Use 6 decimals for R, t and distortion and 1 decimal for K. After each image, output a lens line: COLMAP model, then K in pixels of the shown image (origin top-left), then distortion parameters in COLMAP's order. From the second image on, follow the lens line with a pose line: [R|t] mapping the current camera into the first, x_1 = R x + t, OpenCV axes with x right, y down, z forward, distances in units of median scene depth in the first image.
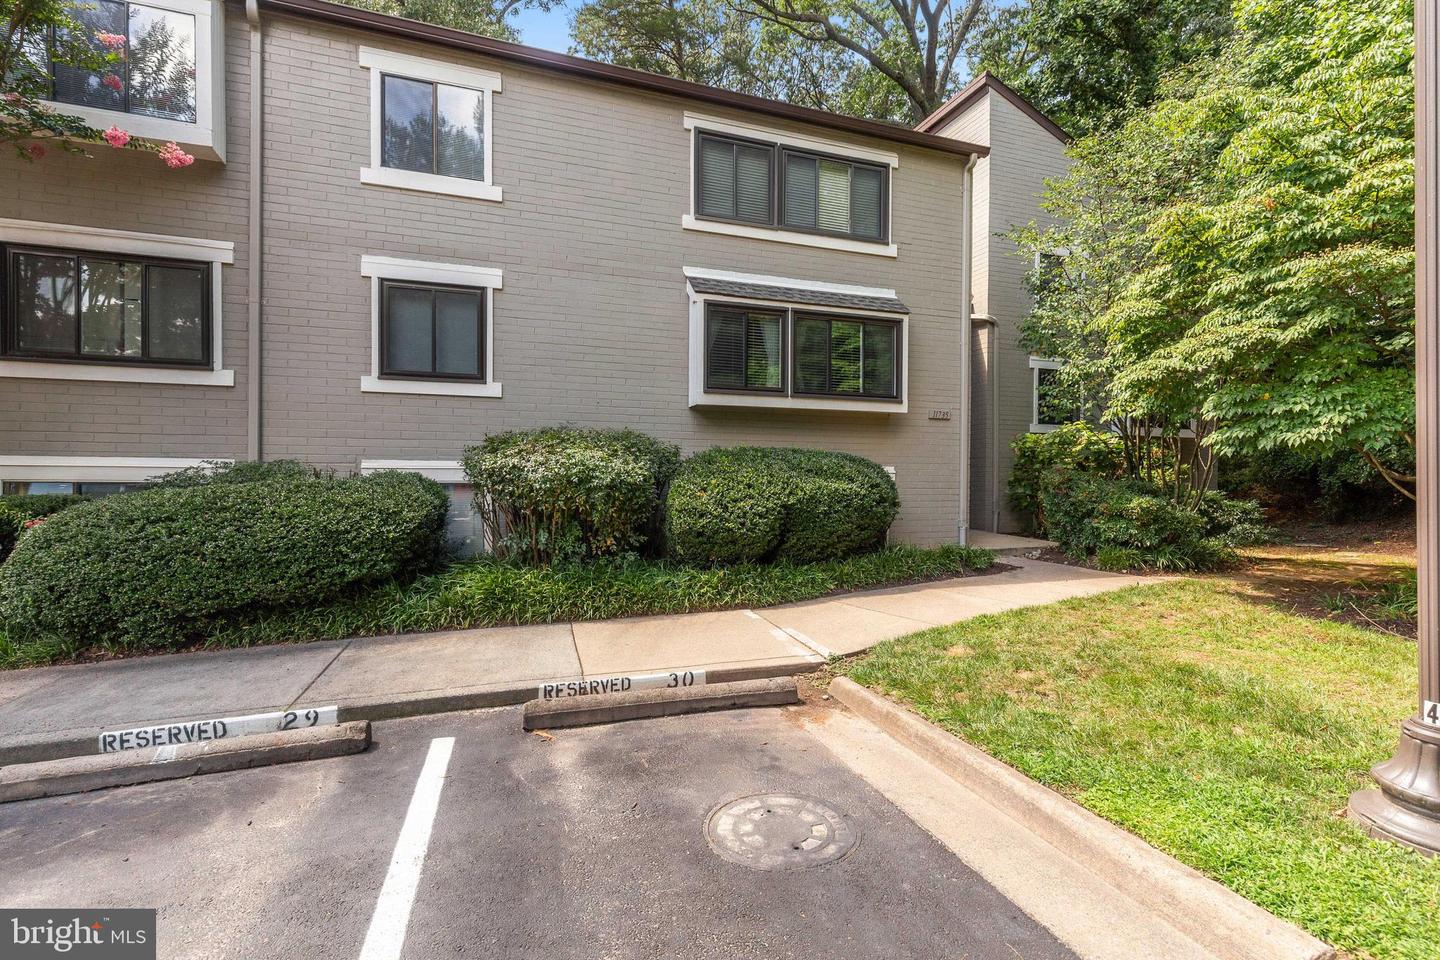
lens RADIAL K [[657.3, 0, 721.3], [0, 657.3, 478.6], [0, 0, 1]] dist [0.008638, -0.001487]
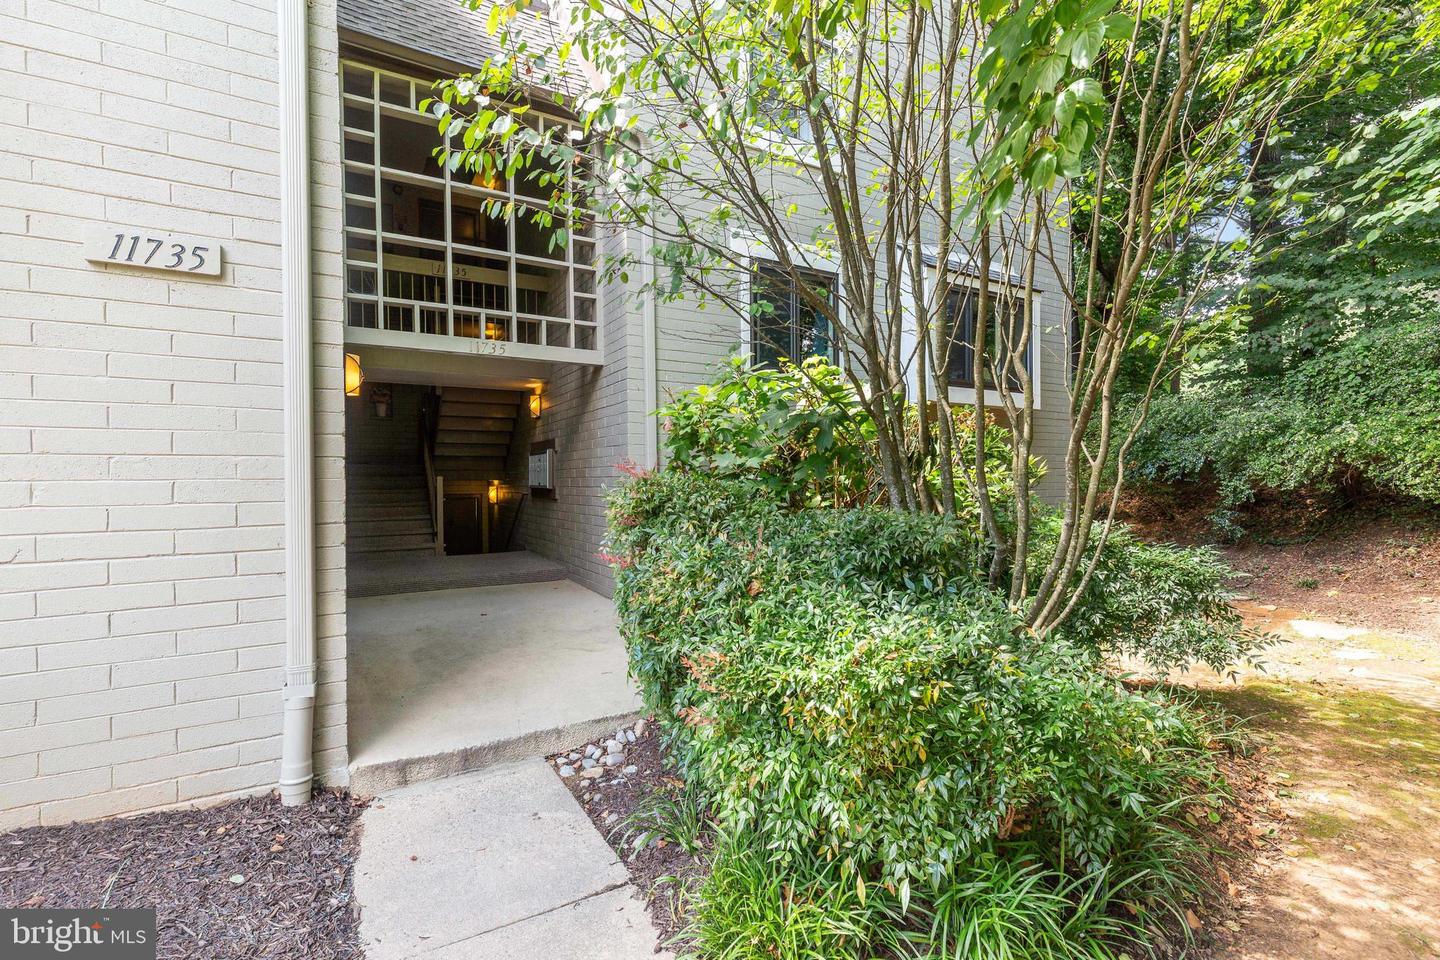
lens RADIAL K [[657.3, 0, 718.7], [0, 657.3, 479.6], [0, 0, 1]] dist [0.008638, -0.001487]
pose [[0.981006, -0.015974, 0.193321, 0.466210], [0.017219, 0.999840, -0.004761, -0.008550], [-0.193214, 0.007999, 0.981124, 0.688408]]
